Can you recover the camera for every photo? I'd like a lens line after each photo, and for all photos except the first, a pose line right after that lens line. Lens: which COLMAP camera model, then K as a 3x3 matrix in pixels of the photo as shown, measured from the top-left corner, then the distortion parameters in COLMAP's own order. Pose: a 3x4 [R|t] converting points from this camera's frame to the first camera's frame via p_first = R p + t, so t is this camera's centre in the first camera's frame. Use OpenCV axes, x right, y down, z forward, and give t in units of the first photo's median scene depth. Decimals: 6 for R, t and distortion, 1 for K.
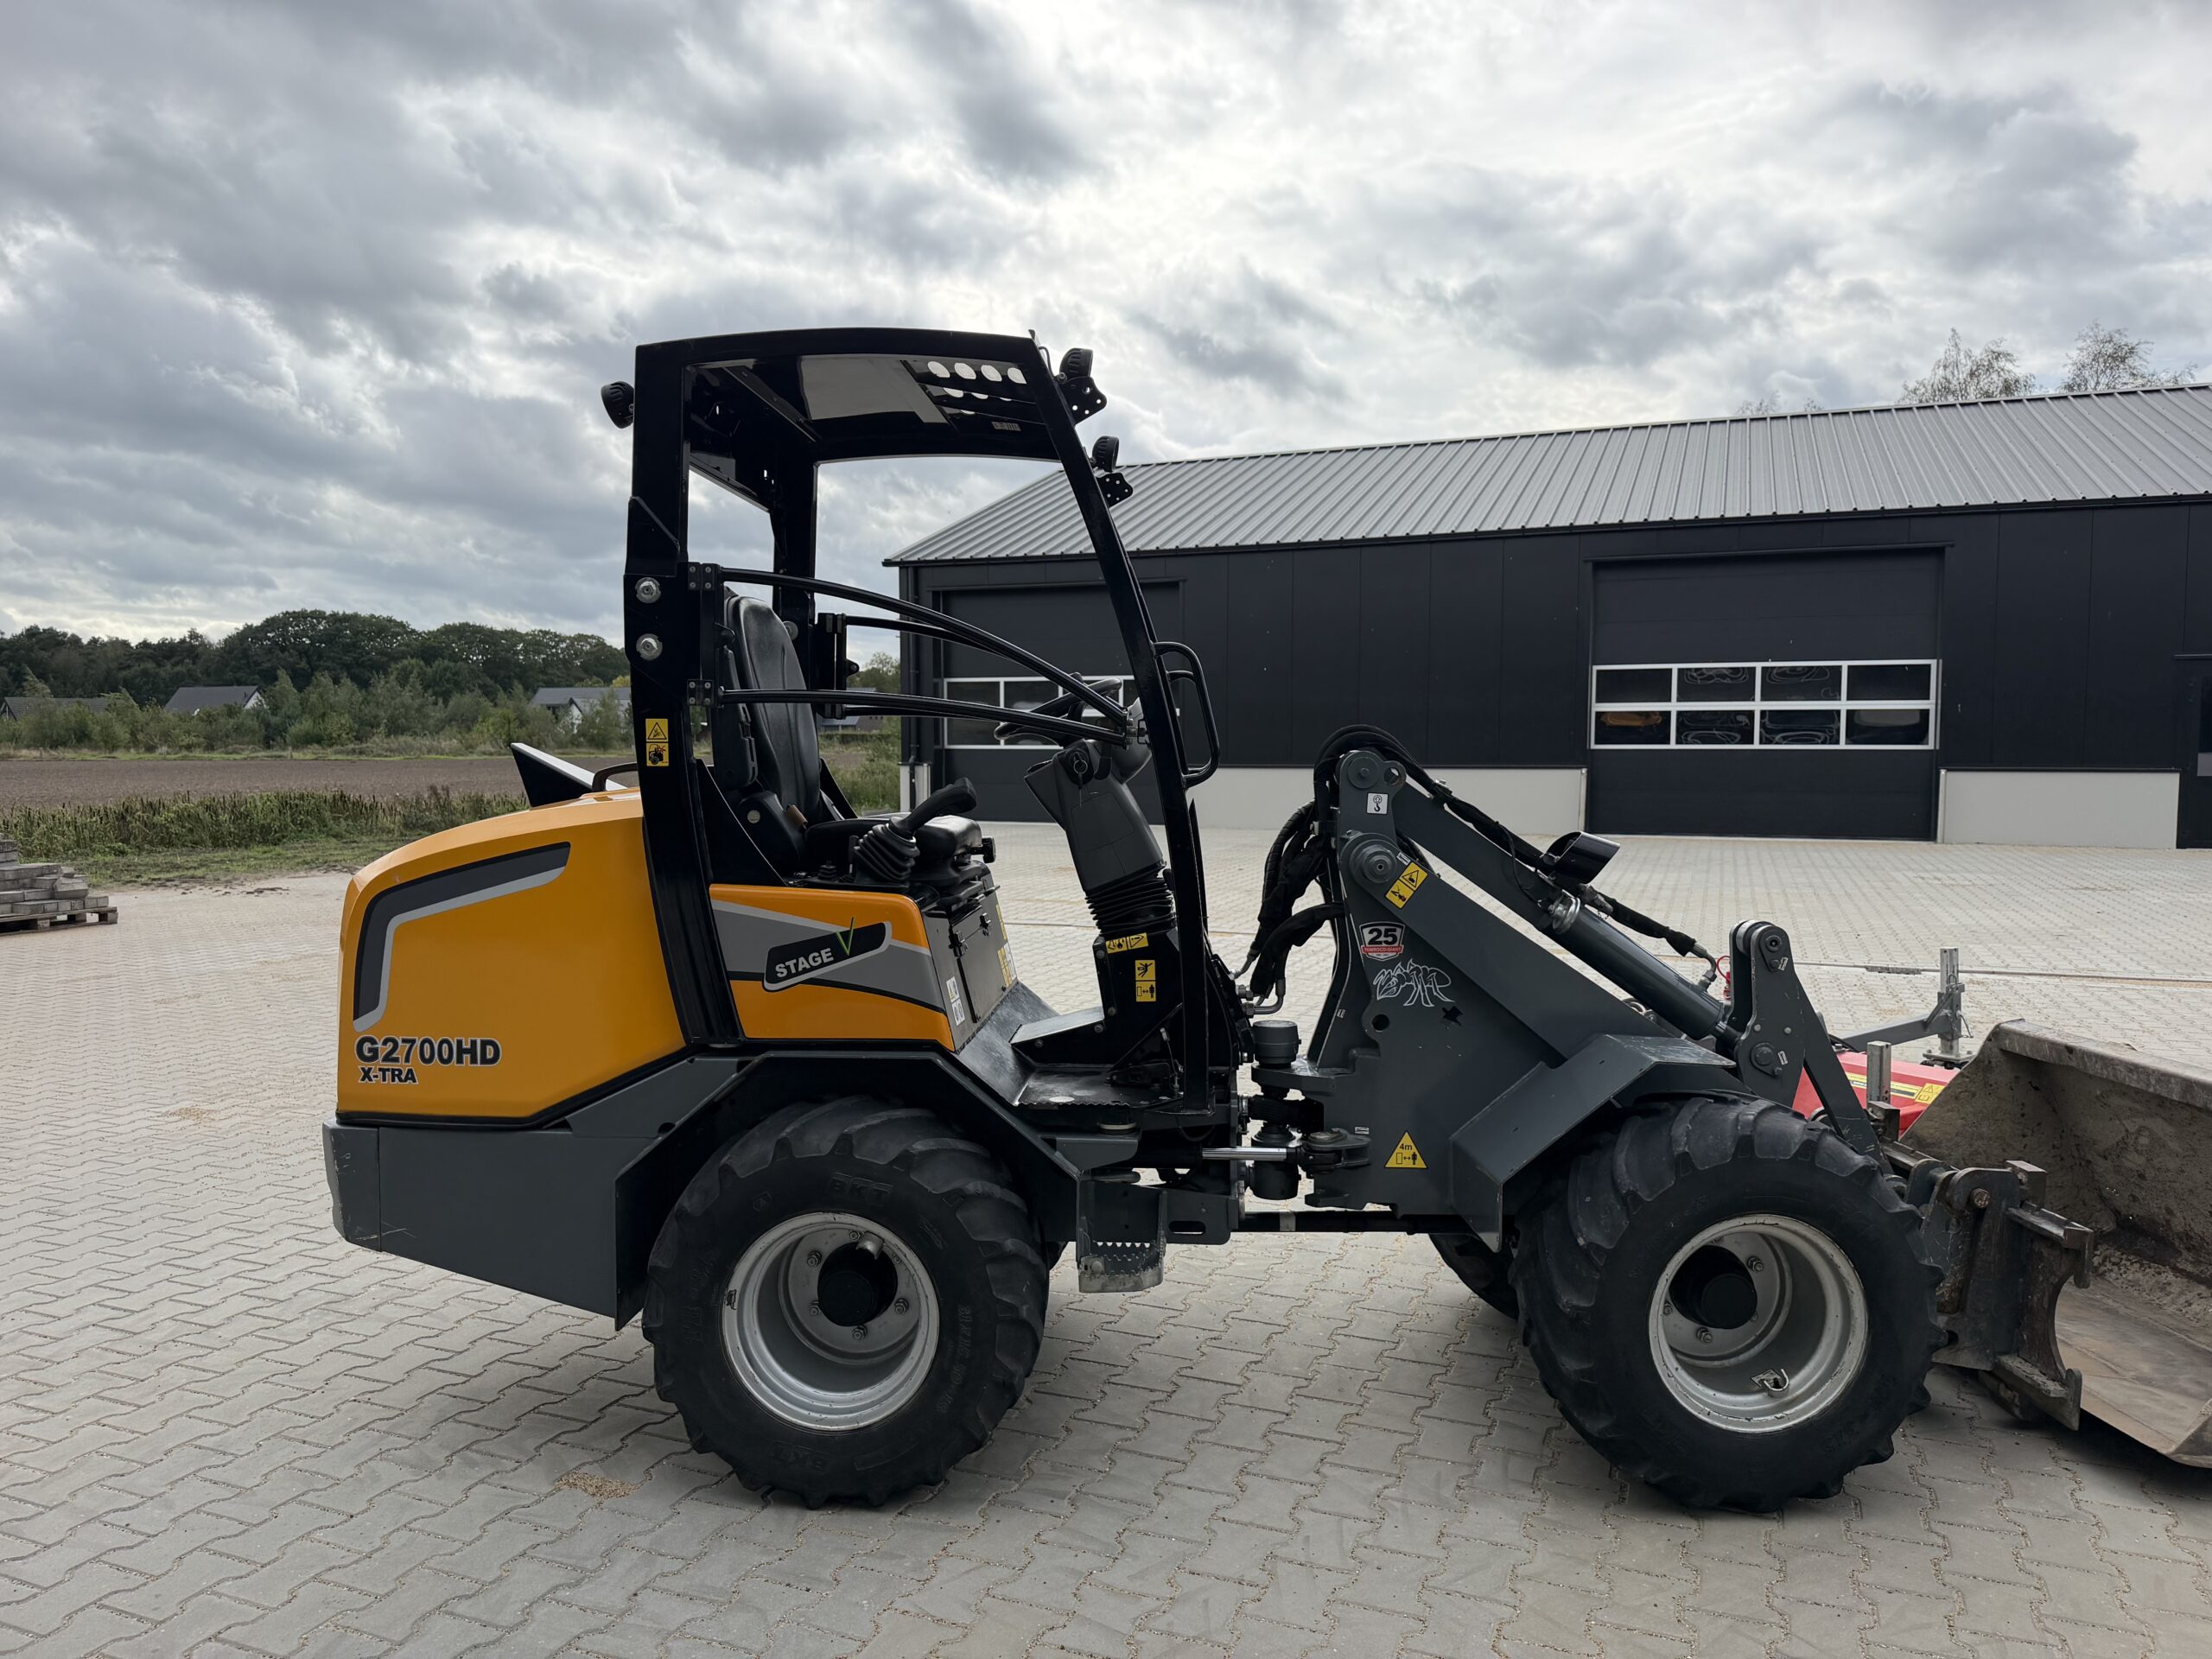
lens RADIAL K [[1569.3, 0, 1135.1], [0, 1569.3, 829.3], [0, 0, 1]] dist [0.121631, -0.196500]
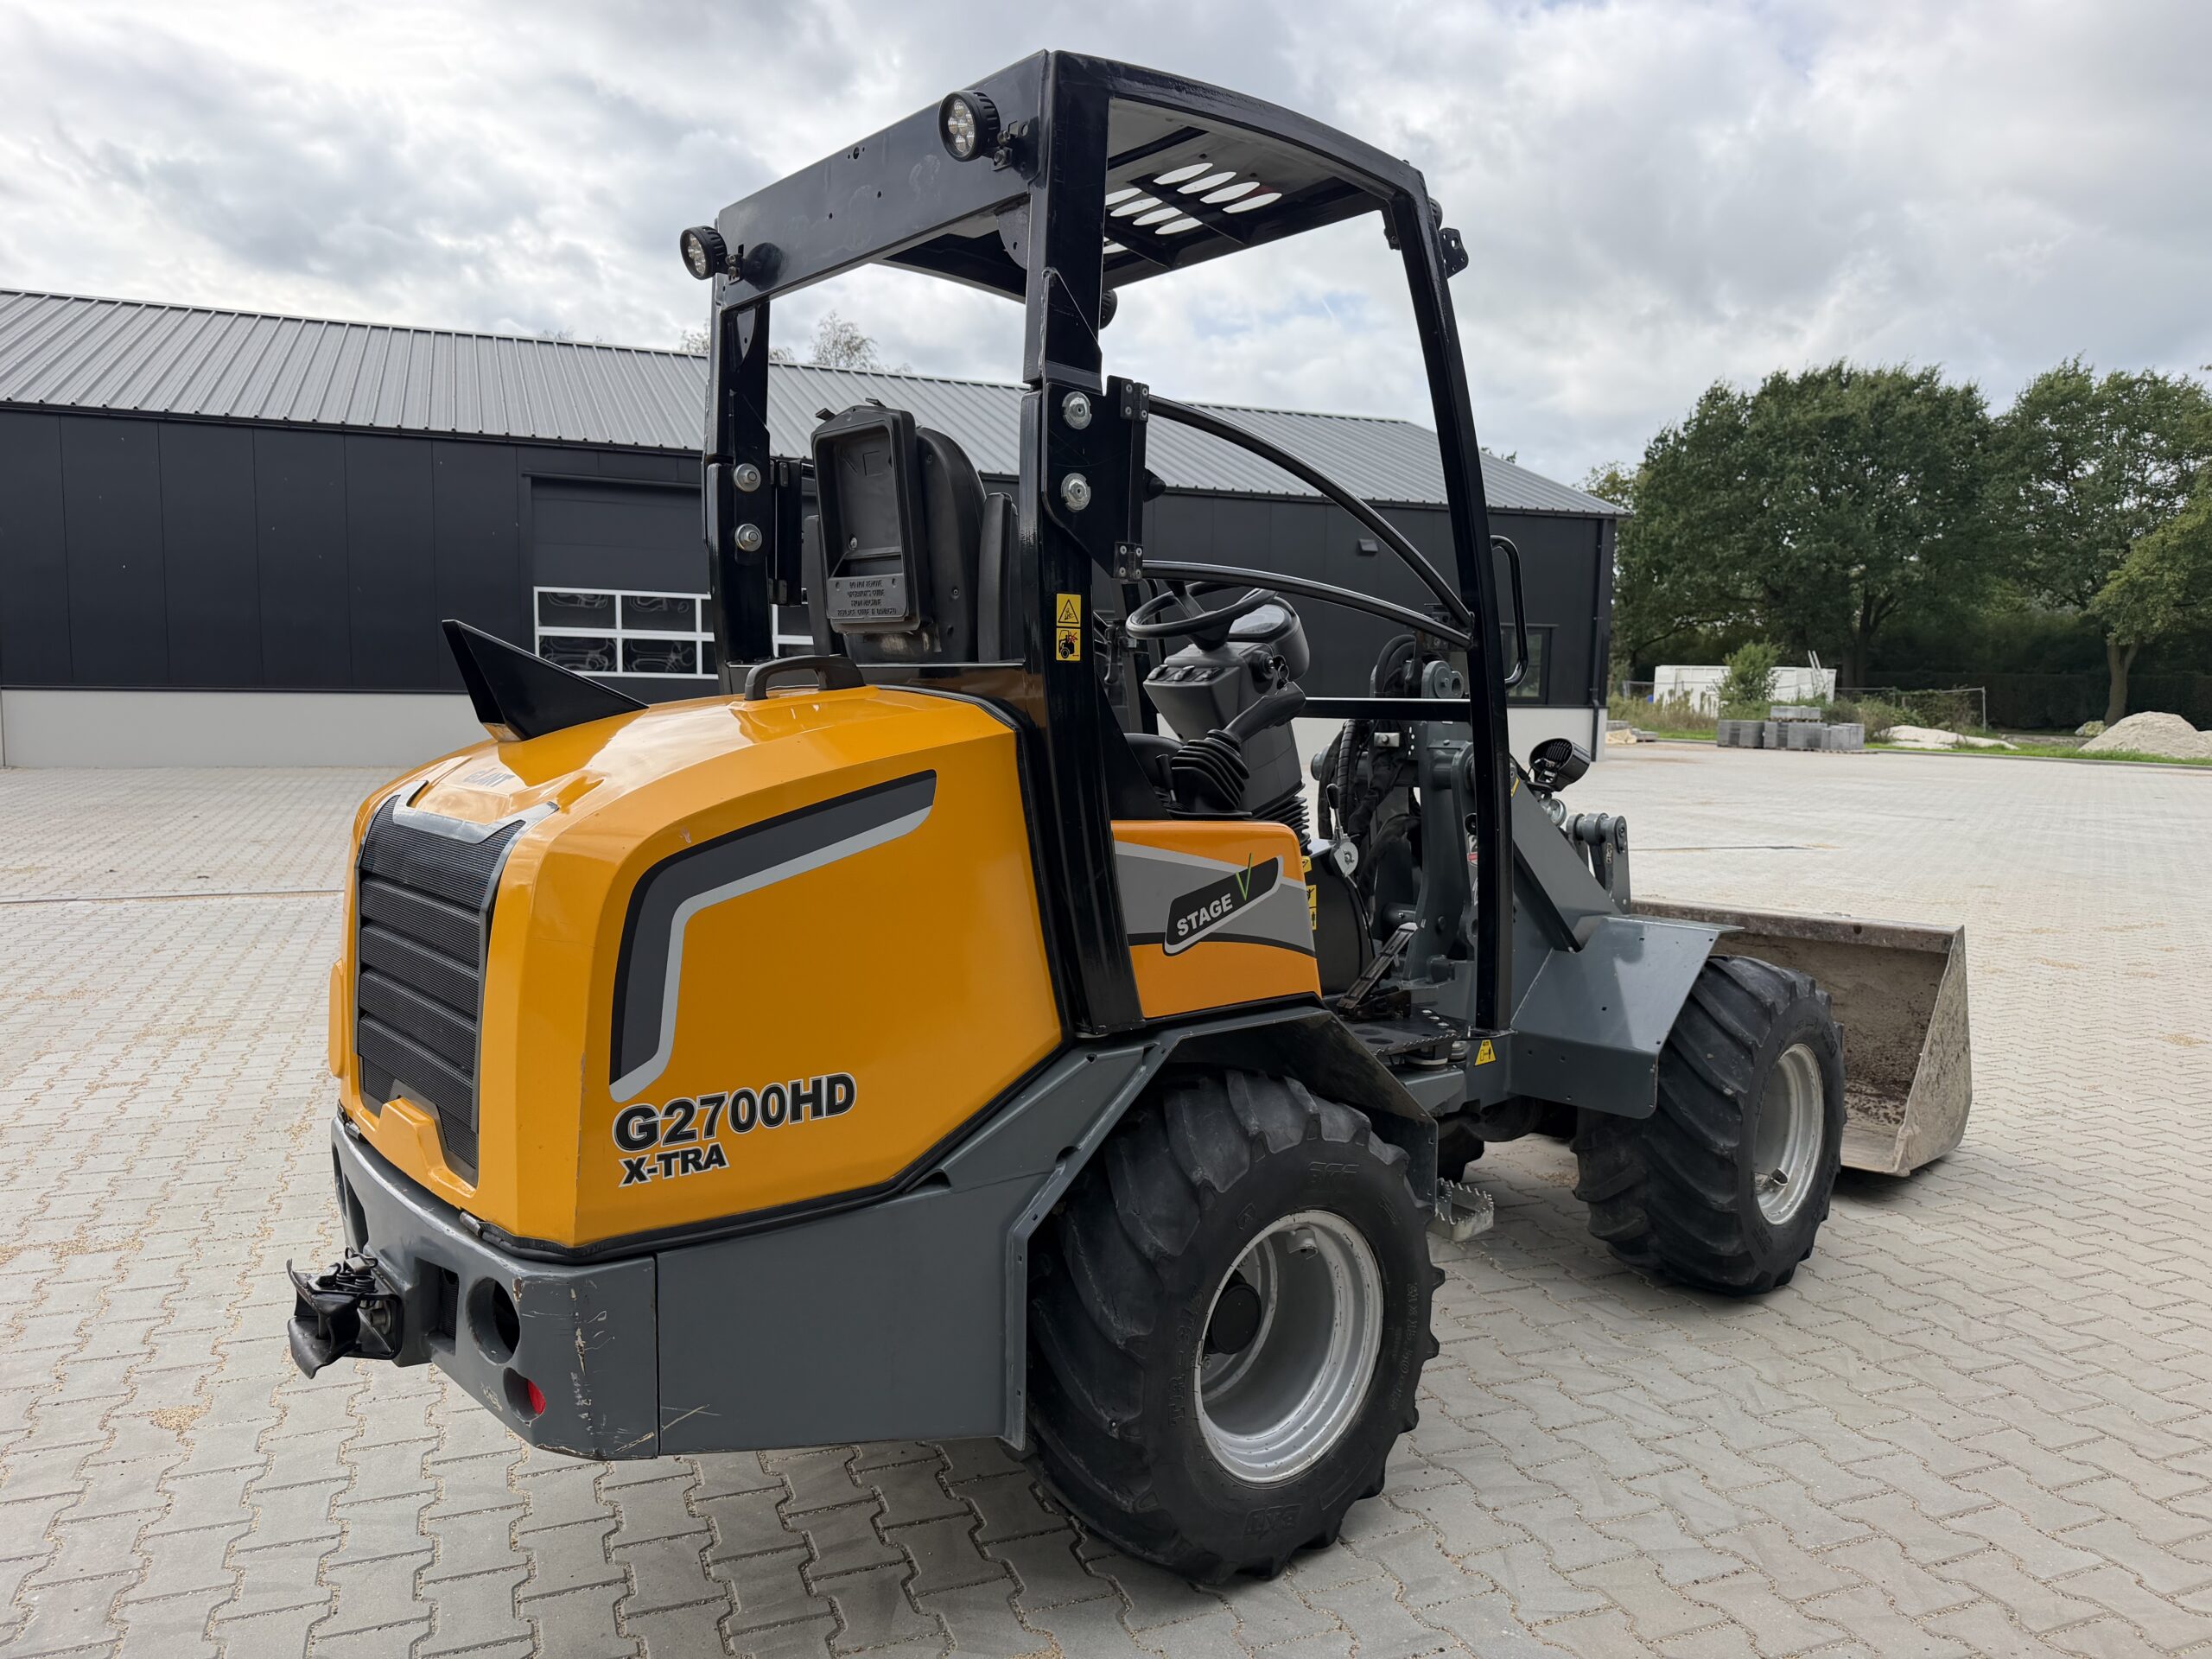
lens RADIAL K [[1477.2, 0, 1095.1], [0, 1477.2, 833.4], [0, 0, 1]] dist [0.160976, -0.224624]
pose [[0.734409, -0.055325, 0.676449, -0.728000], [0.021137, 0.998053, 0.058680, -0.000920], [-0.678378, -0.028797, 0.734148, 0.477484]]
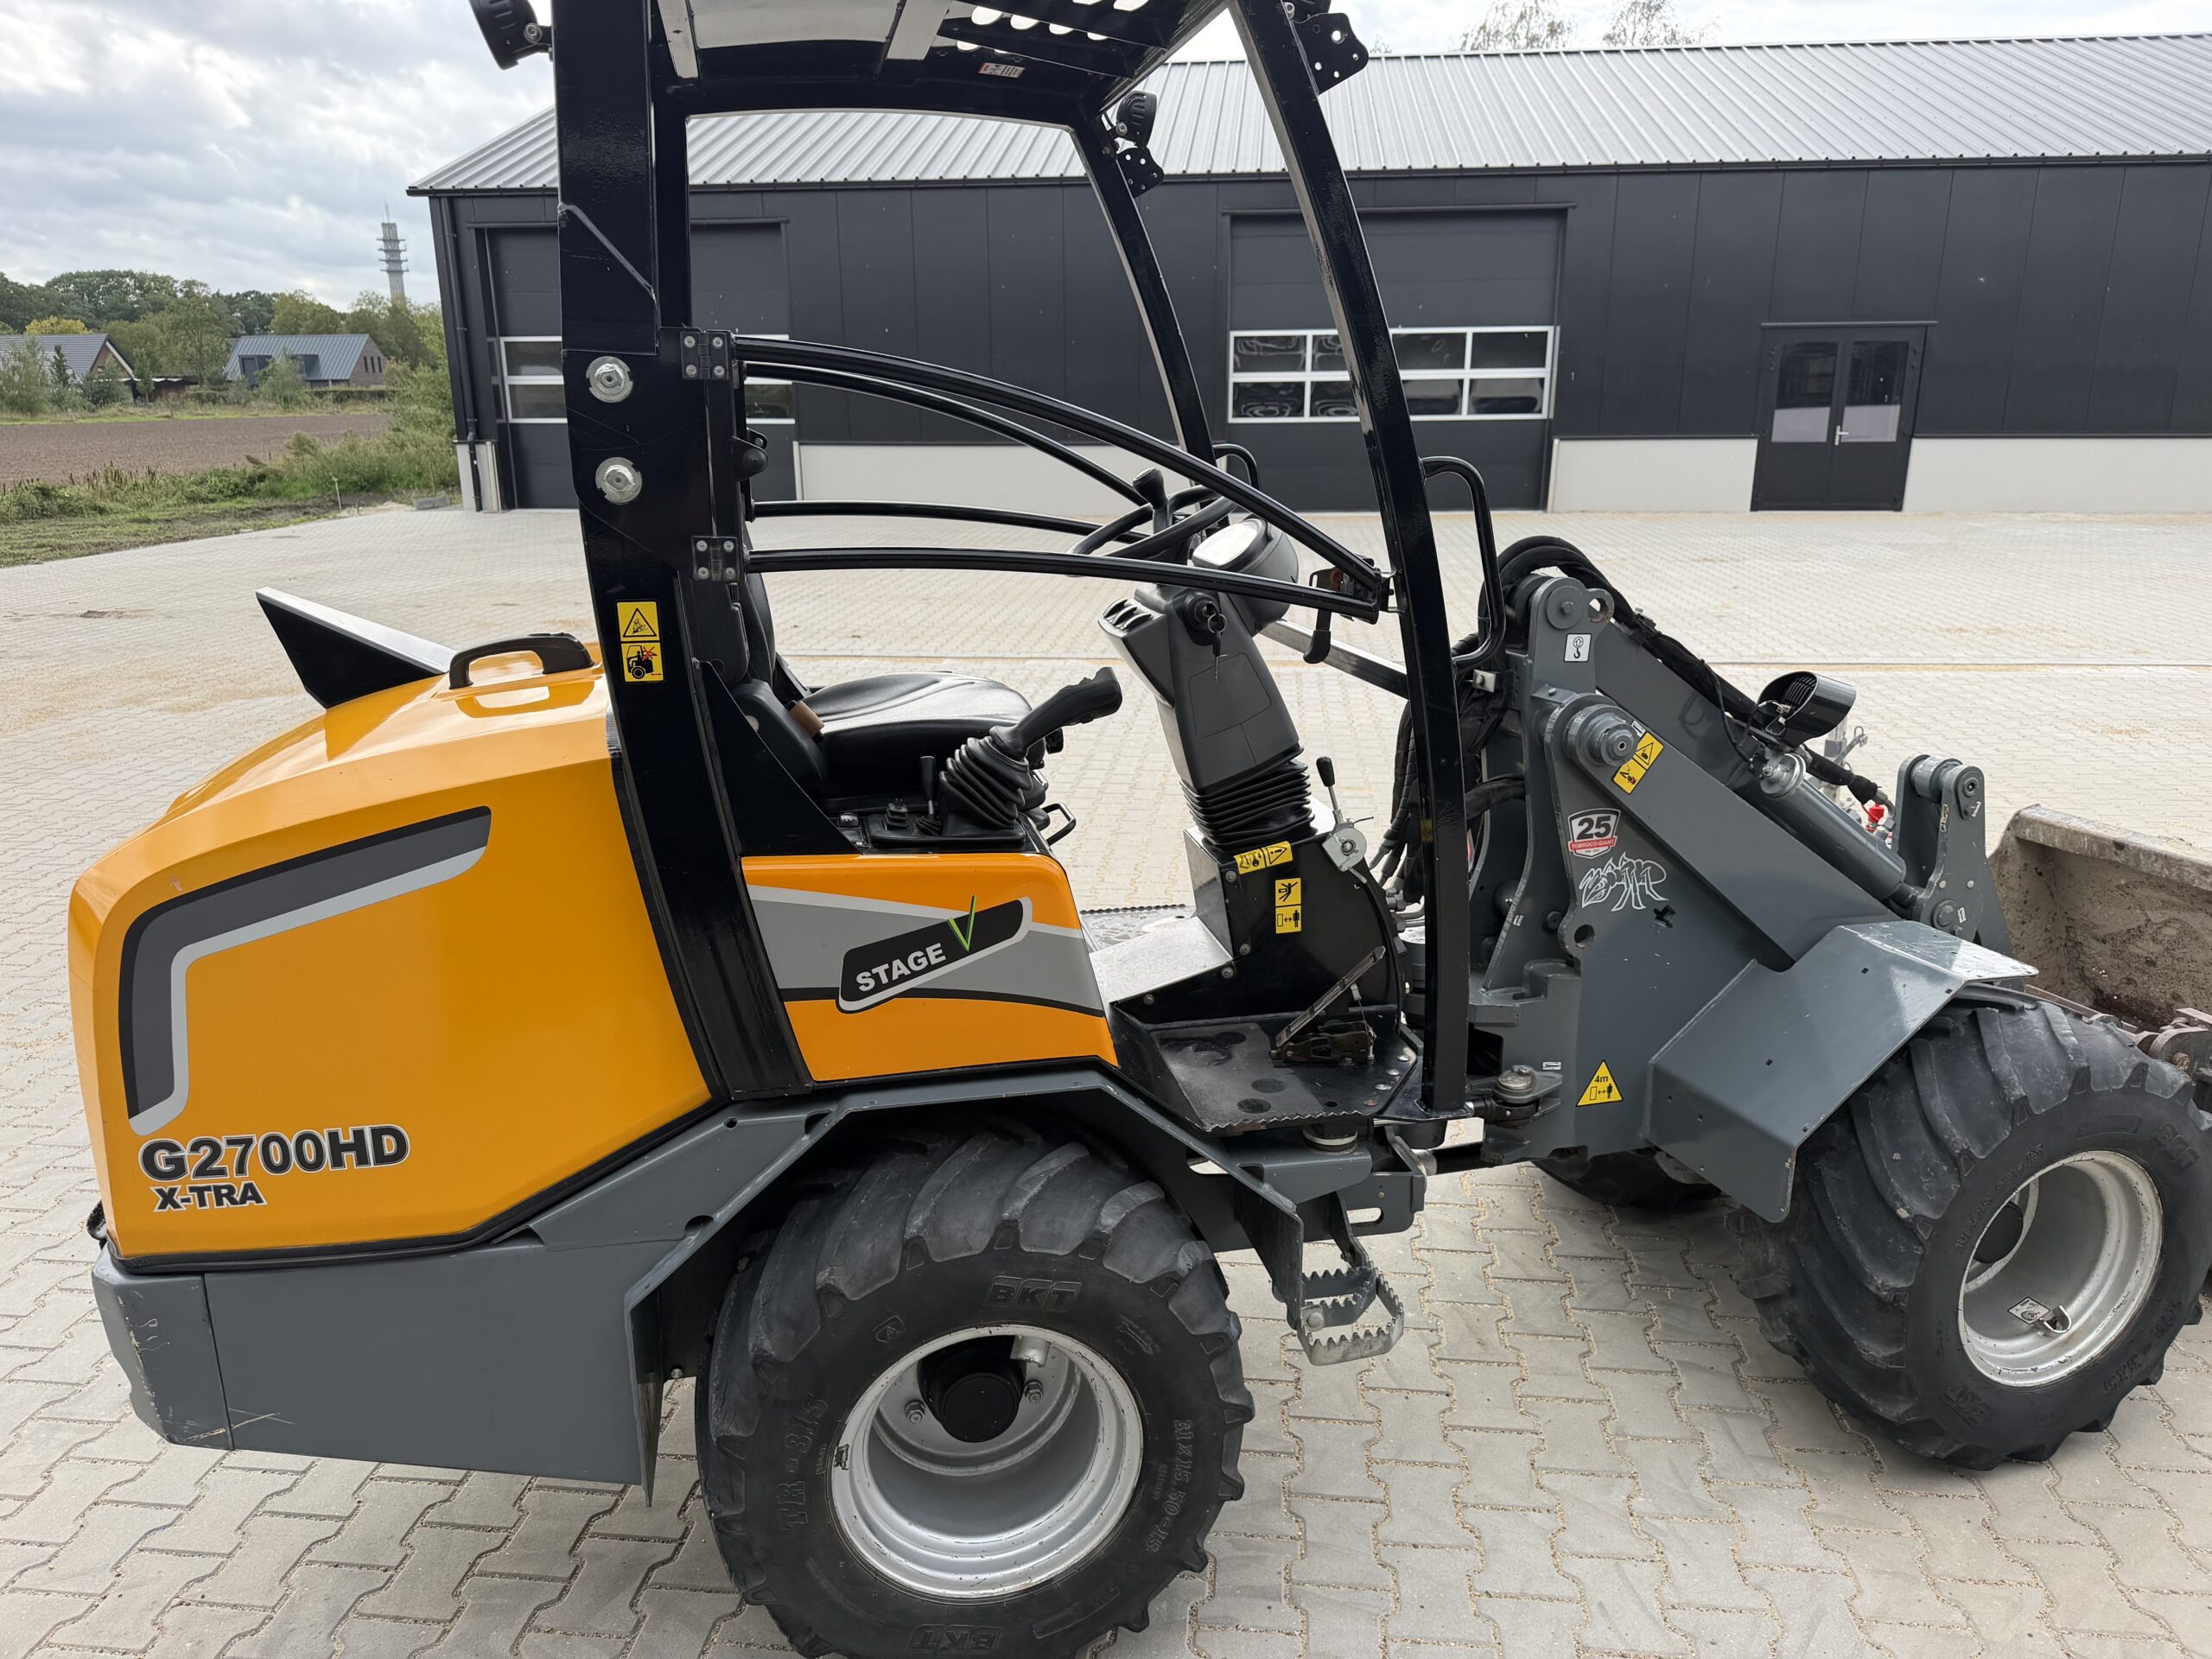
lens RADIAL K [[1545.4, 0, 1098.7], [0, 1545.4, 830.4], [0, 0, 1]] dist [0.080777, -0.114336]
pose [[0.962437, -0.079652, 0.259559, -0.284004], [0.020186, 0.974345, 0.224151, -0.110003], [-0.270754, -0.210492, 0.939354, 0.373287]]
